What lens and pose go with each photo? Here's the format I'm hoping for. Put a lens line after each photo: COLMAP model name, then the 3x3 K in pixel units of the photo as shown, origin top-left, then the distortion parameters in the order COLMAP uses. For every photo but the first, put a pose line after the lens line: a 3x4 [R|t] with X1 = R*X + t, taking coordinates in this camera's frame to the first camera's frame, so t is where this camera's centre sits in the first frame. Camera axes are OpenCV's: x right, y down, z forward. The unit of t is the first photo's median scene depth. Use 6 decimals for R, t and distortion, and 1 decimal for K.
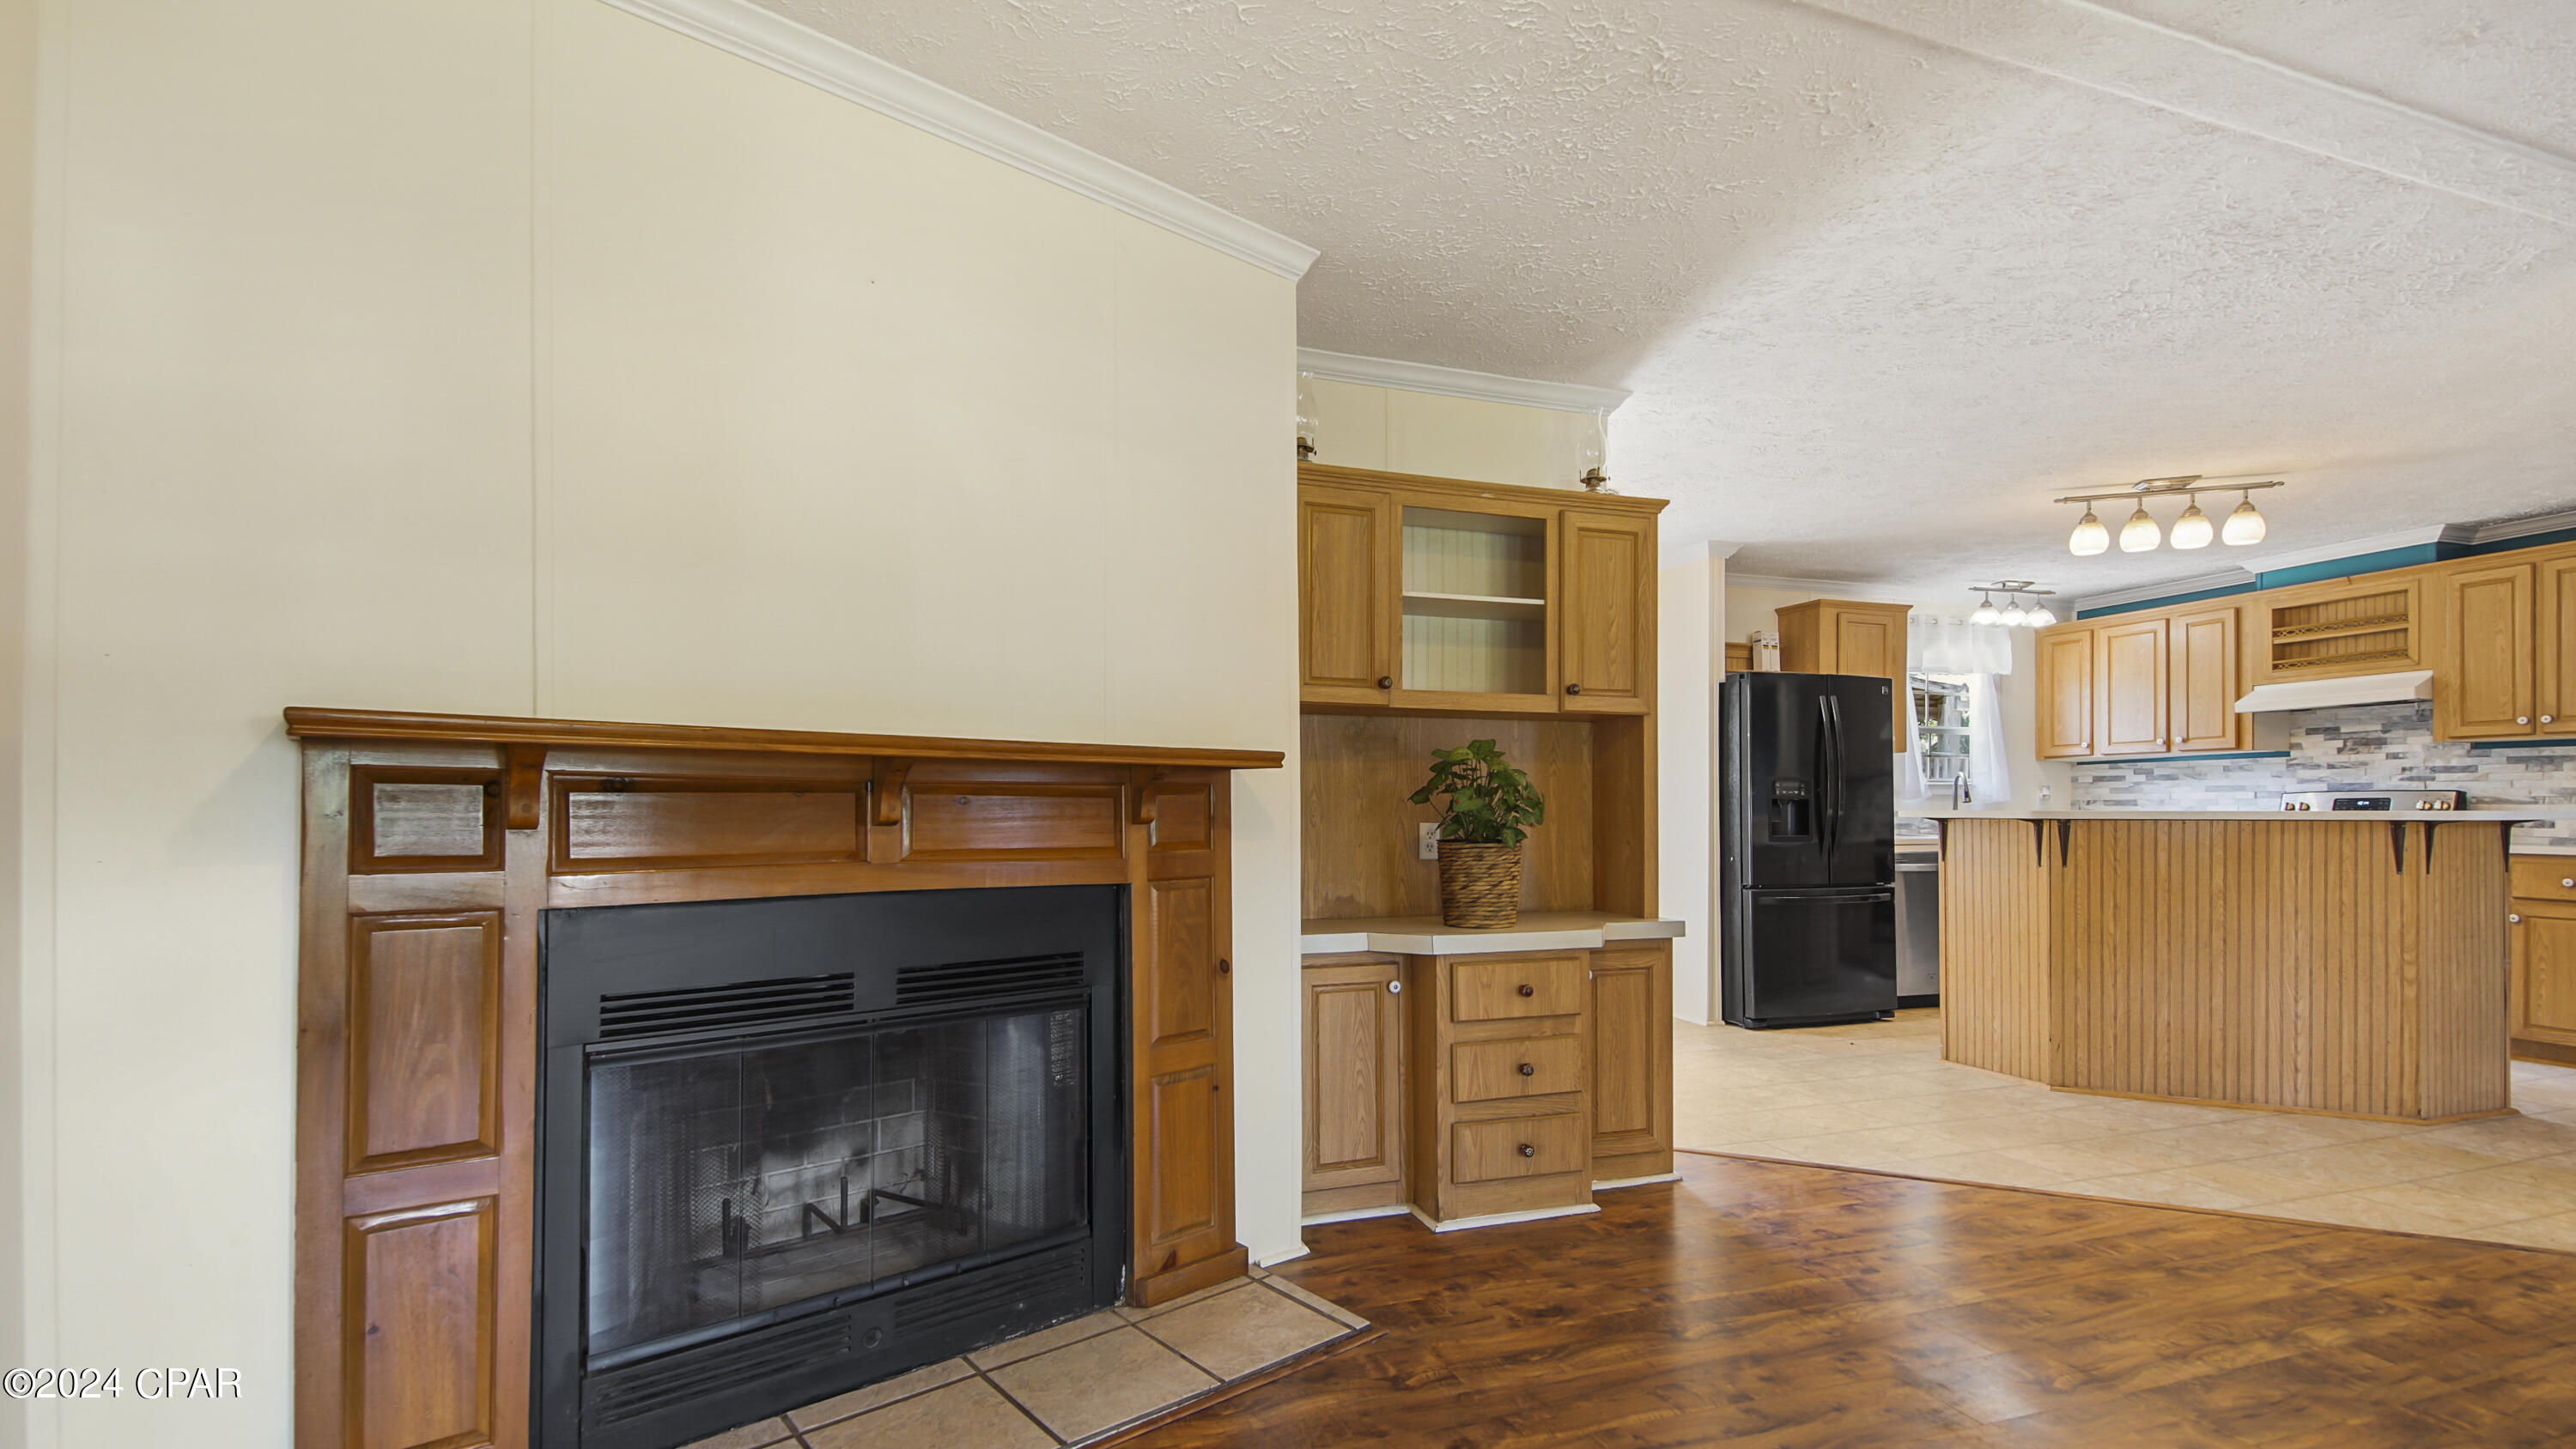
lens RADIAL K [[1146.8, 0, 1287.3], [0, 1146.8, 804.5], [0, 0, 1]] dist [0.037565, -0.022540]
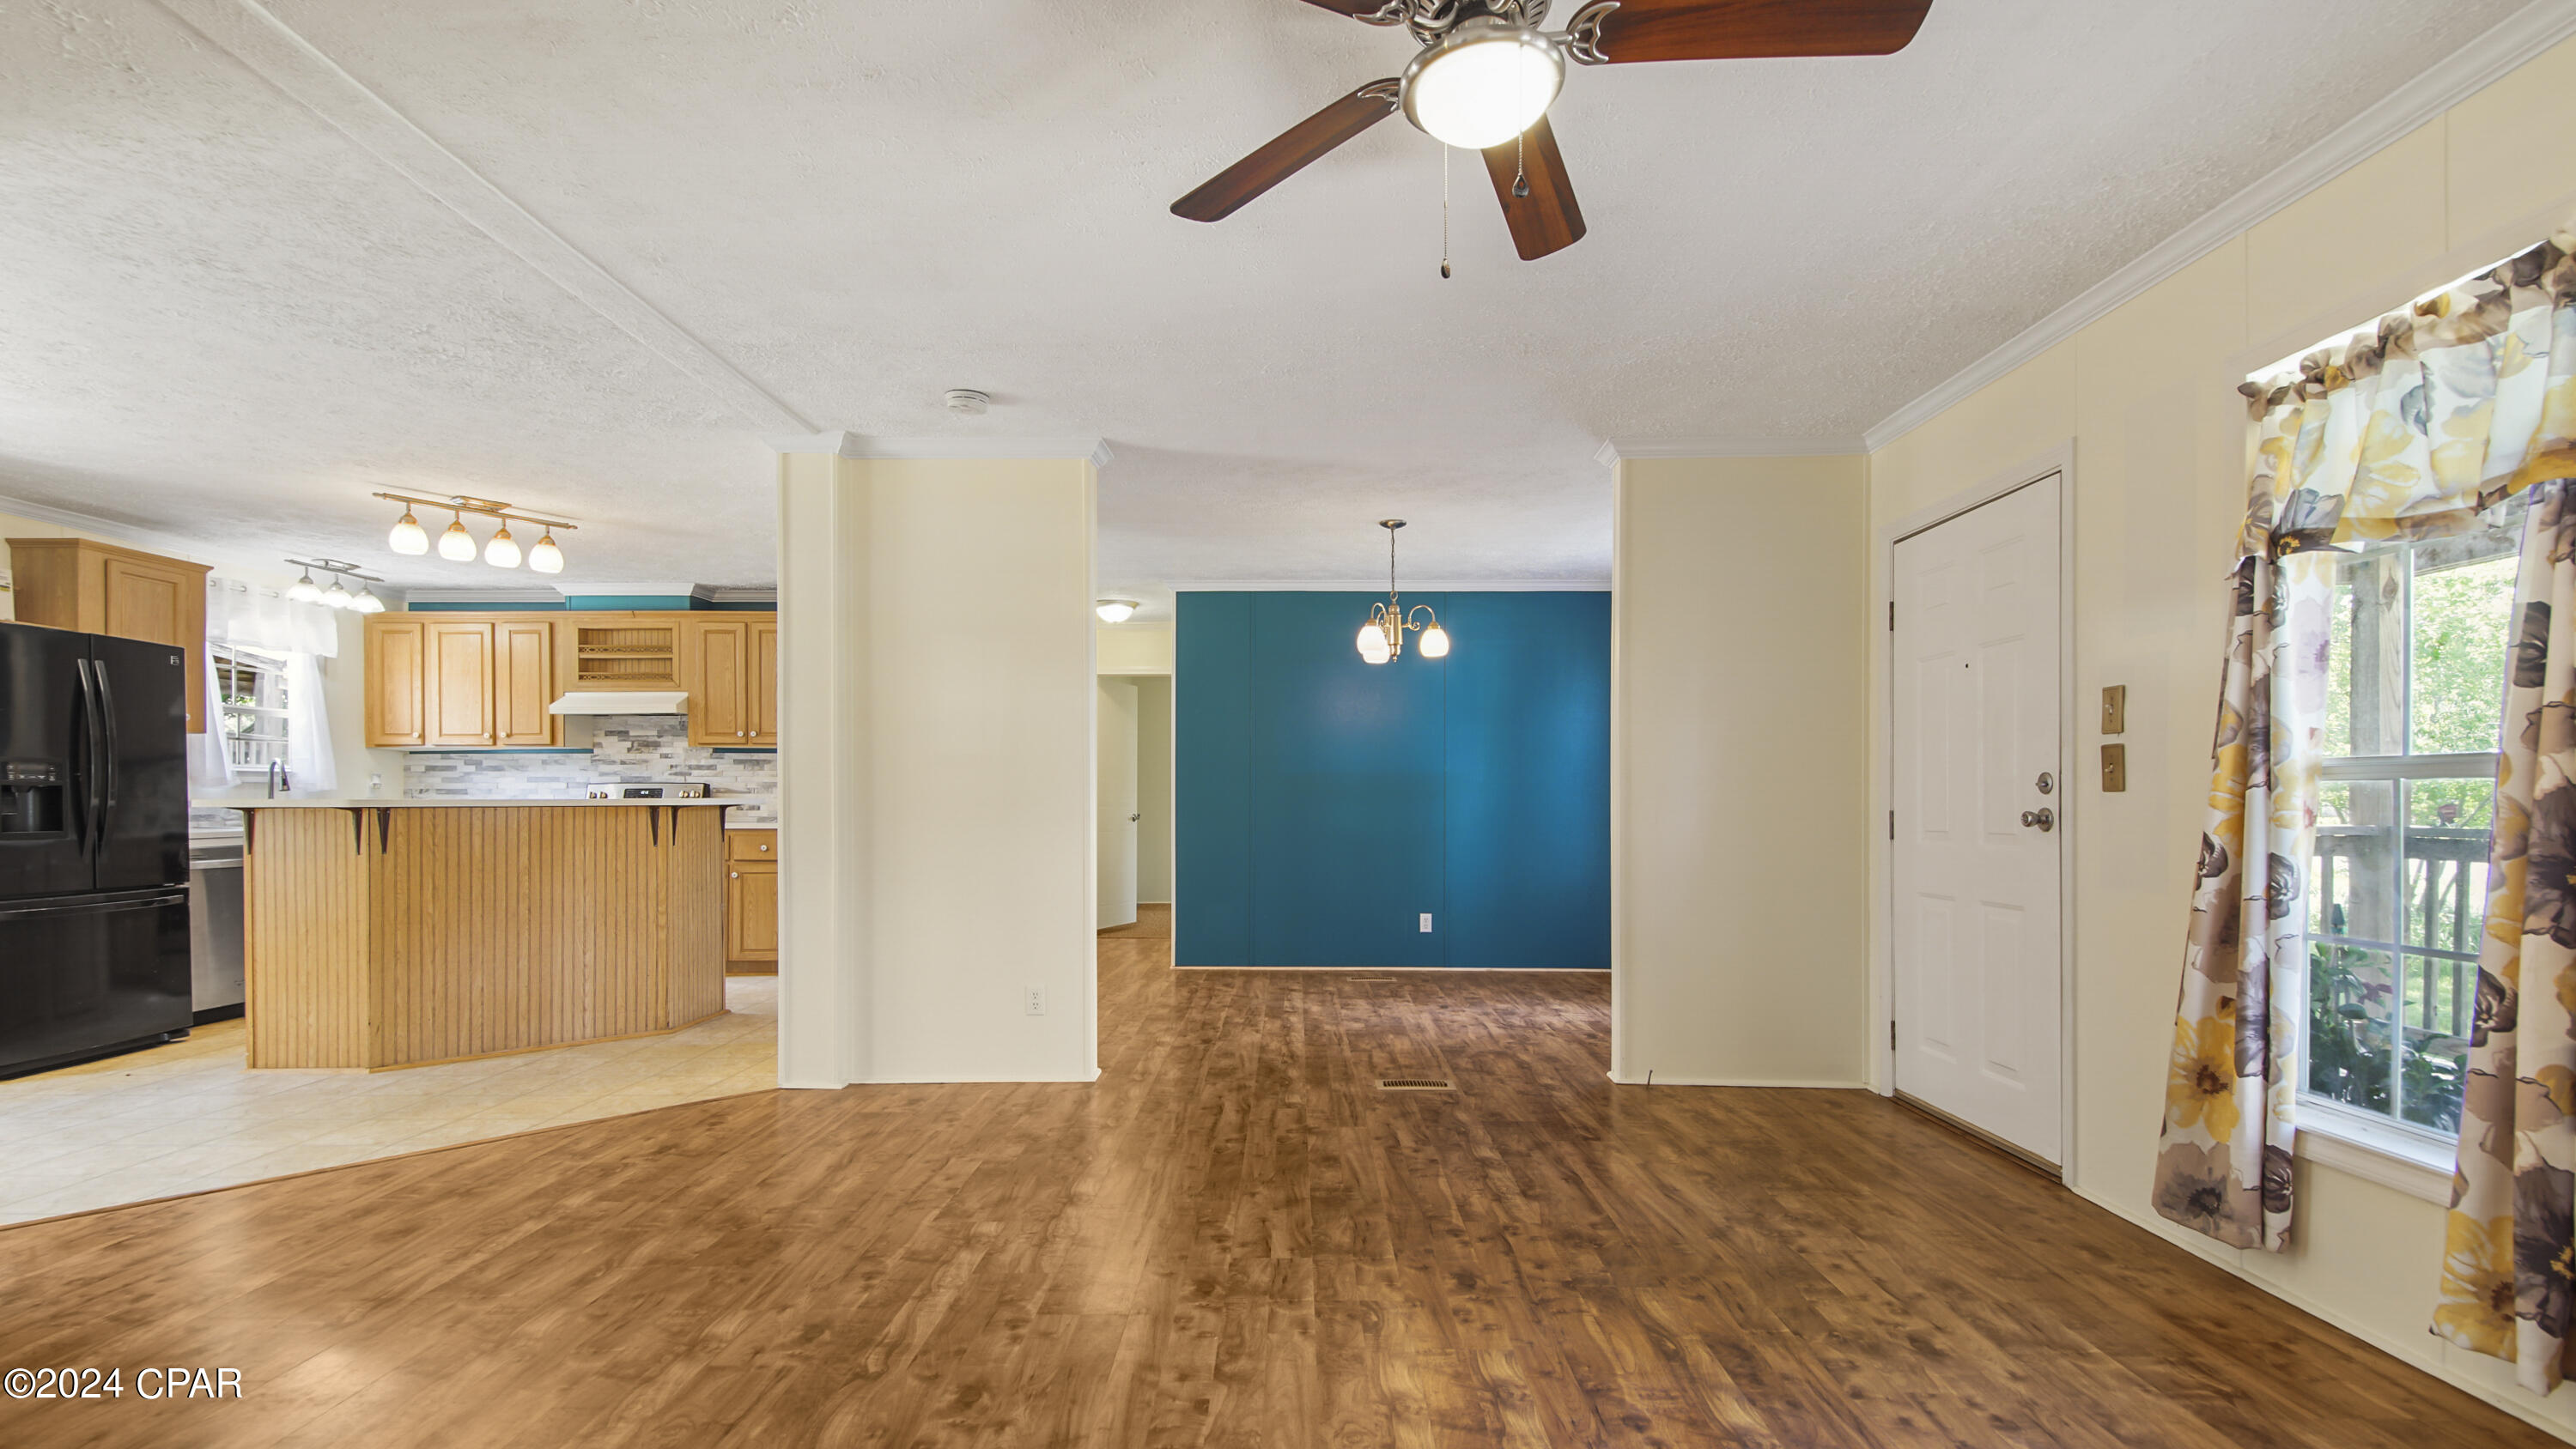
lens RADIAL K [[1146.8, 0, 1287.3], [0, 1146.8, 804.5], [0, 0, 1]] dist [0.037565, -0.022540]
pose [[0.332188, -0.007801, 0.943181, -0.030281], [-0.001583, 0.999960, 0.008829, -0.000370], [-0.943212, -0.004426, 0.332162, -0.078464]]
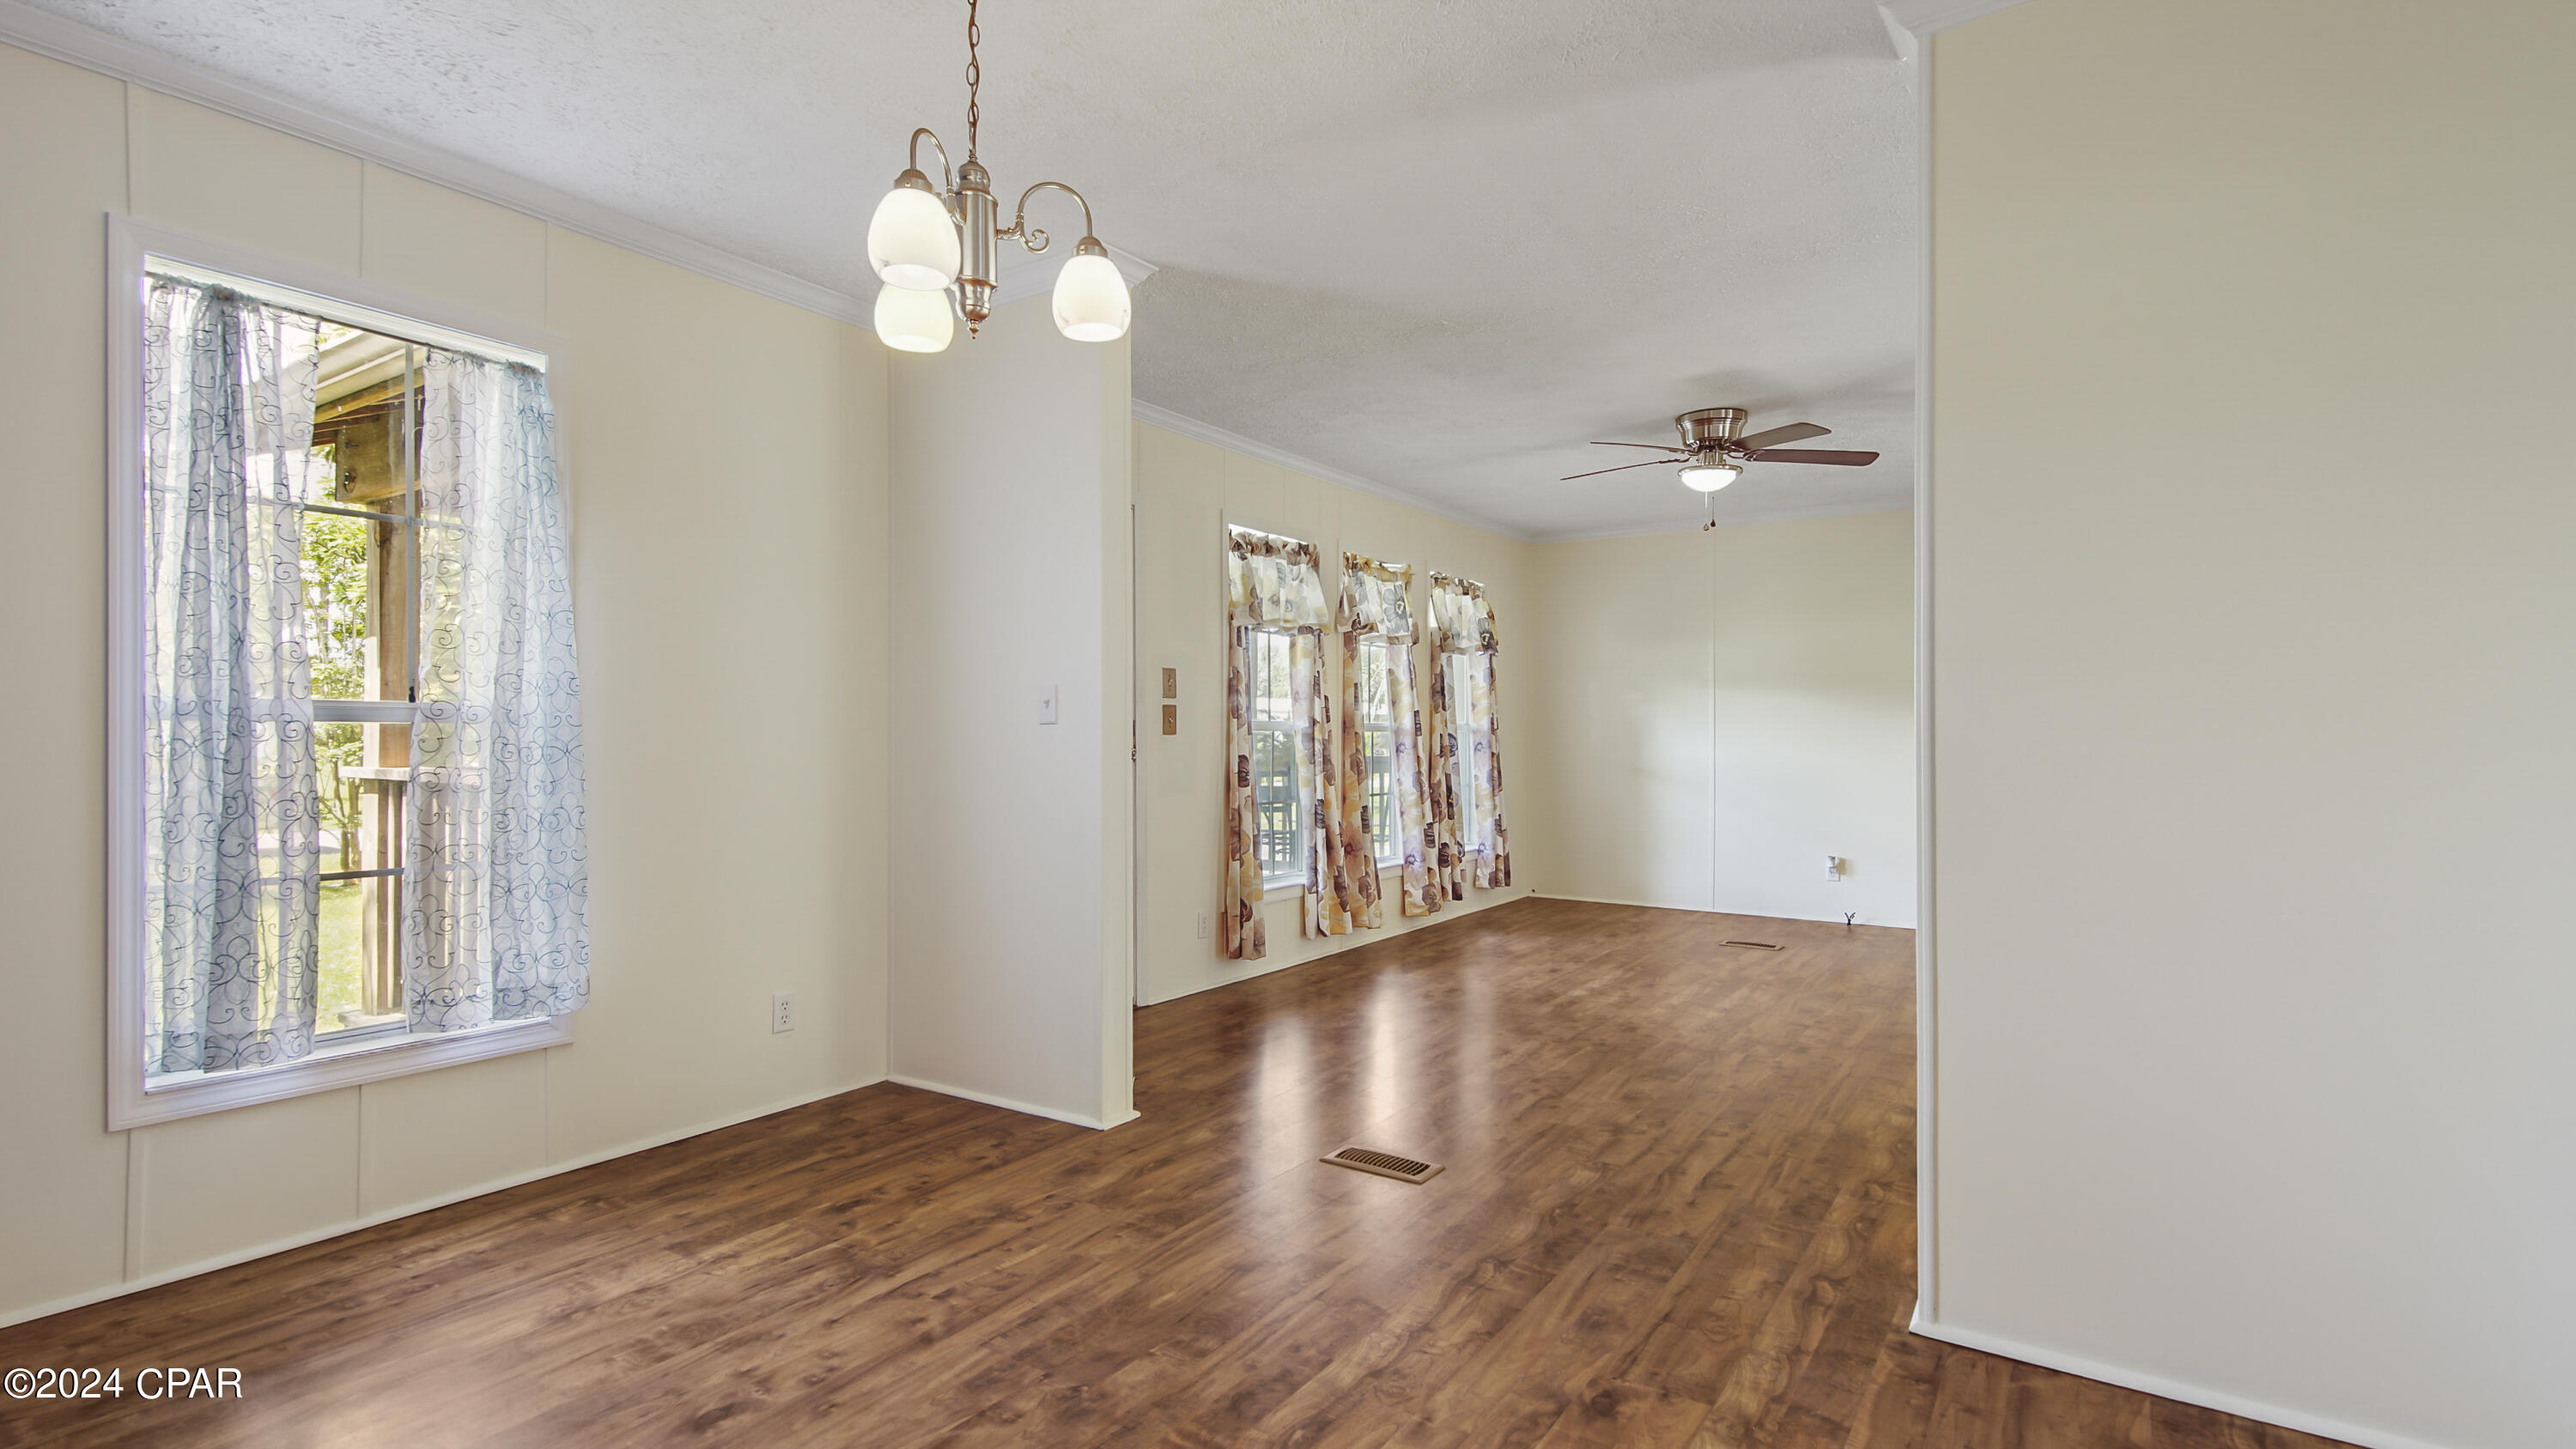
lens RADIAL K [[1181.3, 0, 1286.8], [0, 1181.3, 737.7], [0, 0, 1]] dist [0.015550, -0.012600]
pose [[-0.803021, -0.001760, -0.595947, 1.051557], [0.000941, 0.999991, -0.004221, 0.003746], [0.595949, -0.003950, -0.803012, 0.487779]]
